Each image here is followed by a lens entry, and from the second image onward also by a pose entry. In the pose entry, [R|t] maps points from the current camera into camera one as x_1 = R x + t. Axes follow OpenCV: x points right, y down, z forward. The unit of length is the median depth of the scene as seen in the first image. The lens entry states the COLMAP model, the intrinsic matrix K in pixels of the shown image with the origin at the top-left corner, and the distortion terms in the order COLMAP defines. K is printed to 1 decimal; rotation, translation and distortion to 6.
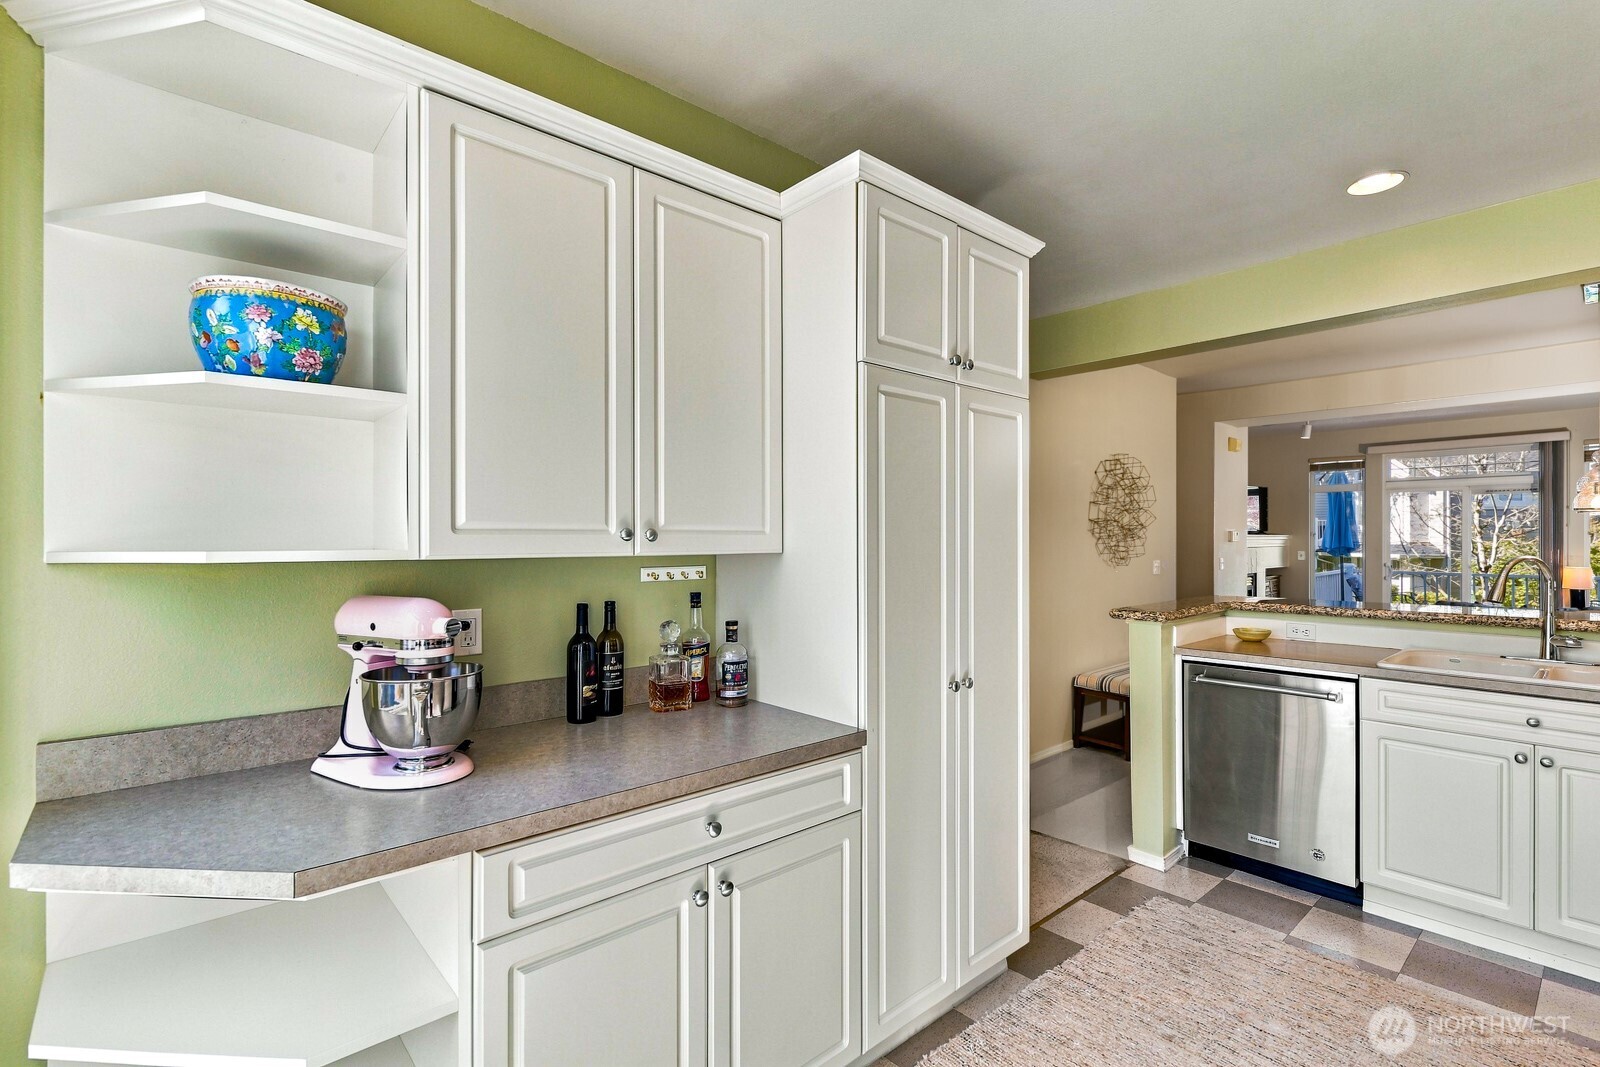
lens RADIAL K [[731.5, 0, 800.2], [0, 731.5, 535.6], [0, 0, 1]] dist [0.002845, -0.000074]
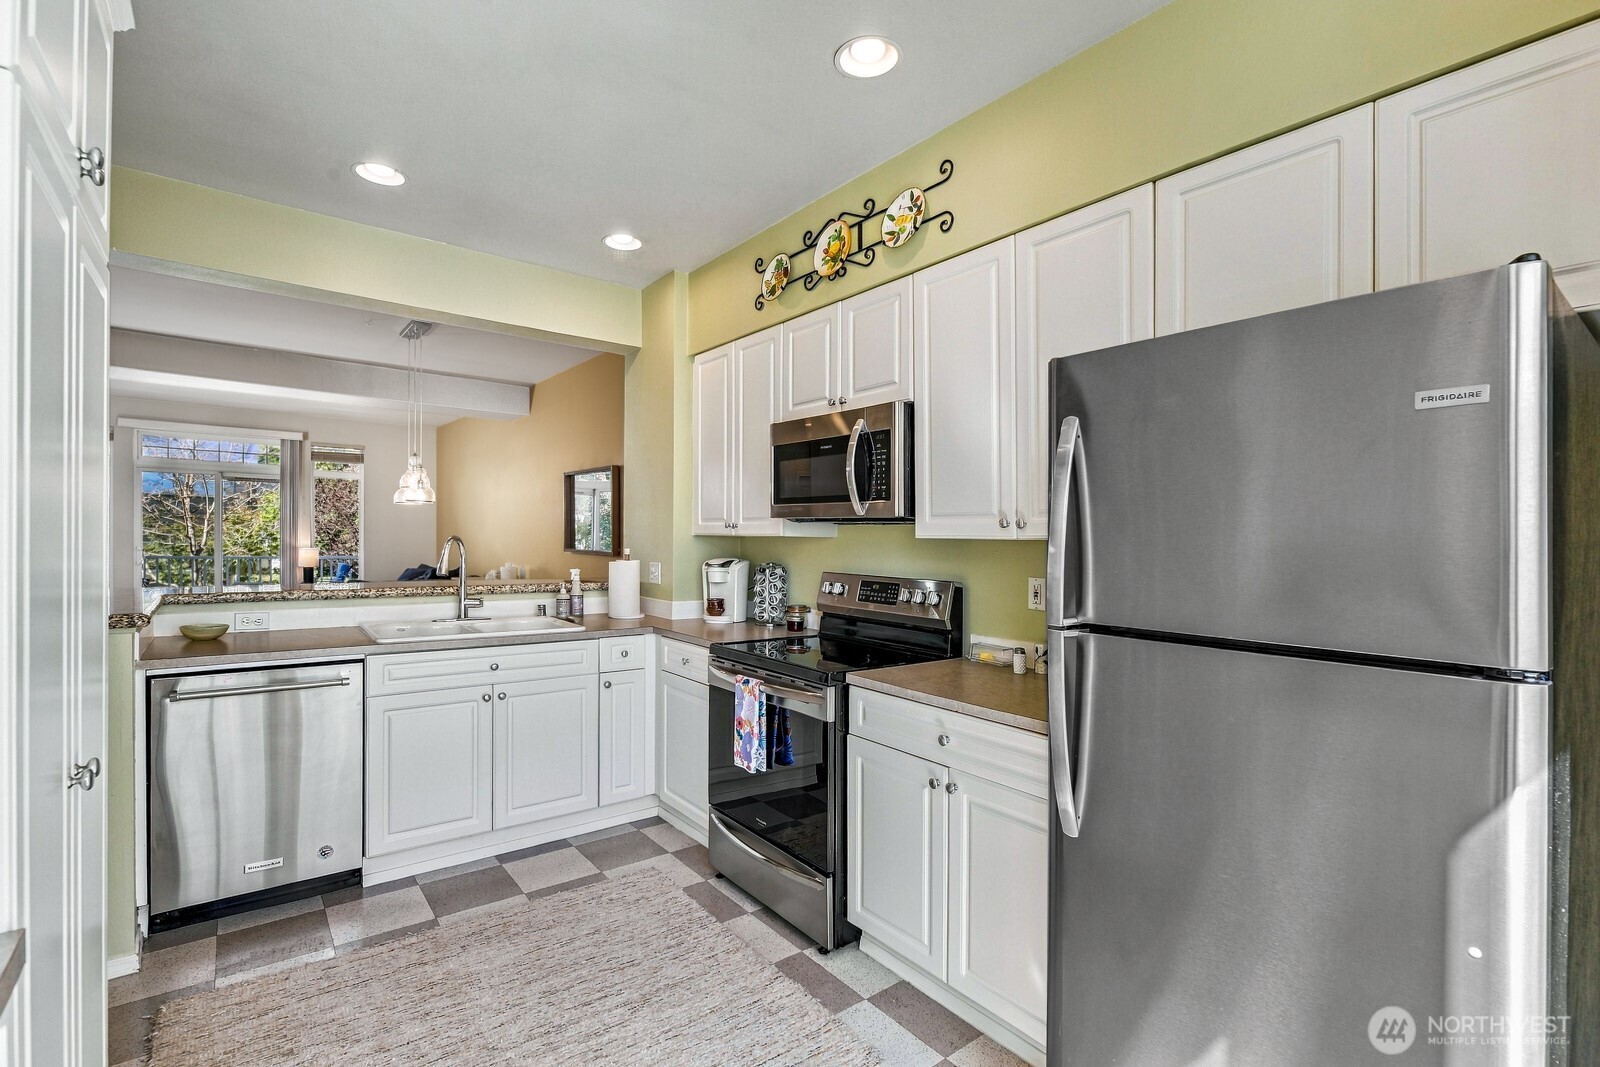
lens RADIAL K [[731.5, 0, 810.4], [0, 731.5, 532.0], [0, 0, 1]] dist [0.002845, -0.000074]
pose [[0.072386, 0.007883, 0.997346, -0.196786], [-0.025172, 0.999665, -0.006074, 0.012993], [-0.997059, -0.024665, 0.072560, 0.320646]]
